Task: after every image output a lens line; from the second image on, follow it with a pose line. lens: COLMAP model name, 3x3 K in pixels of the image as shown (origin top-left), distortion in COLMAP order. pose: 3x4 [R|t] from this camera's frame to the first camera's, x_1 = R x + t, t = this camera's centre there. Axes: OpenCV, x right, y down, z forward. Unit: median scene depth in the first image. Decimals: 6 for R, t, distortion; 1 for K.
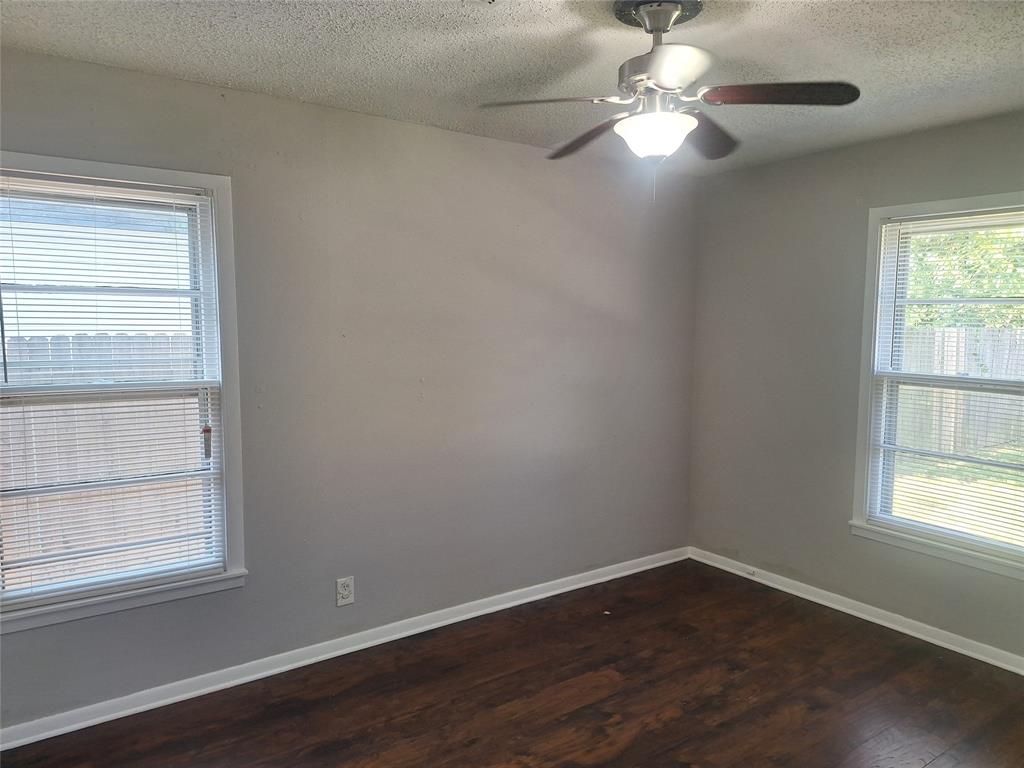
lens RADIAL K [[715.7, 0, 513.2], [0, 715.7, 386.9], [0, 0, 1]] dist [0.080632, -0.068418]
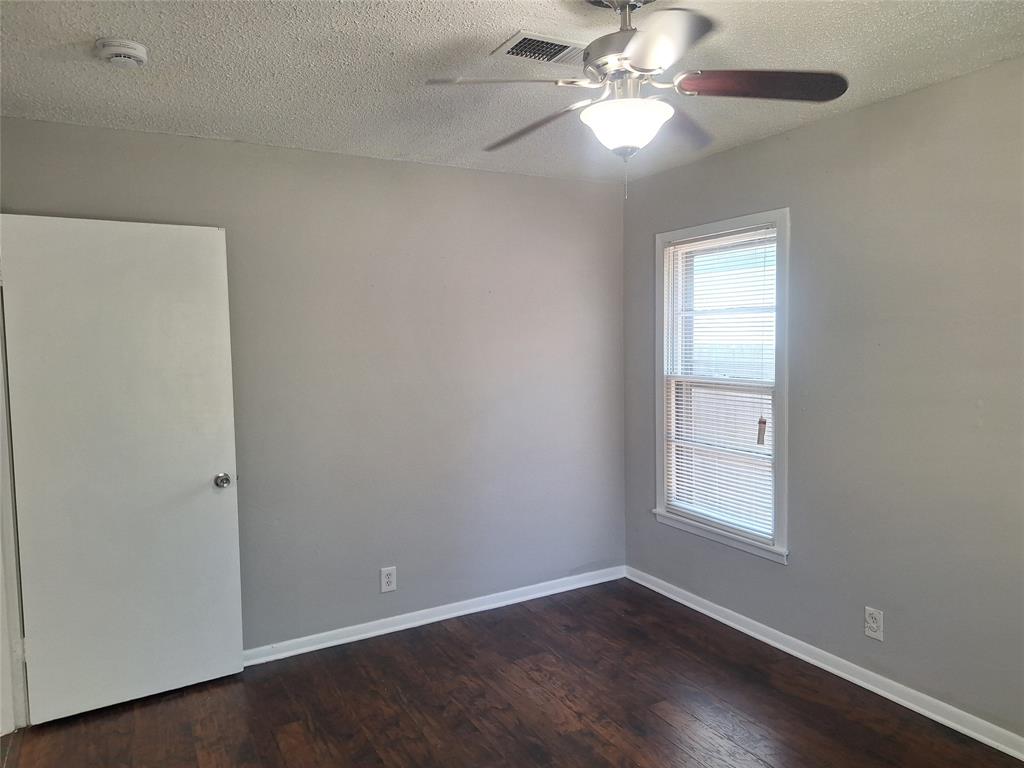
lens RADIAL K [[715.7, 0, 513.2], [0, 715.7, 386.9], [0, 0, 1]] dist [0.080632, -0.068418]
pose [[-0.103113, 0.062541, -0.992702, 0.816181], [-0.082092, 0.994081, 0.071154, -0.049651], [0.991276, 0.088829, -0.097369, 0.699161]]
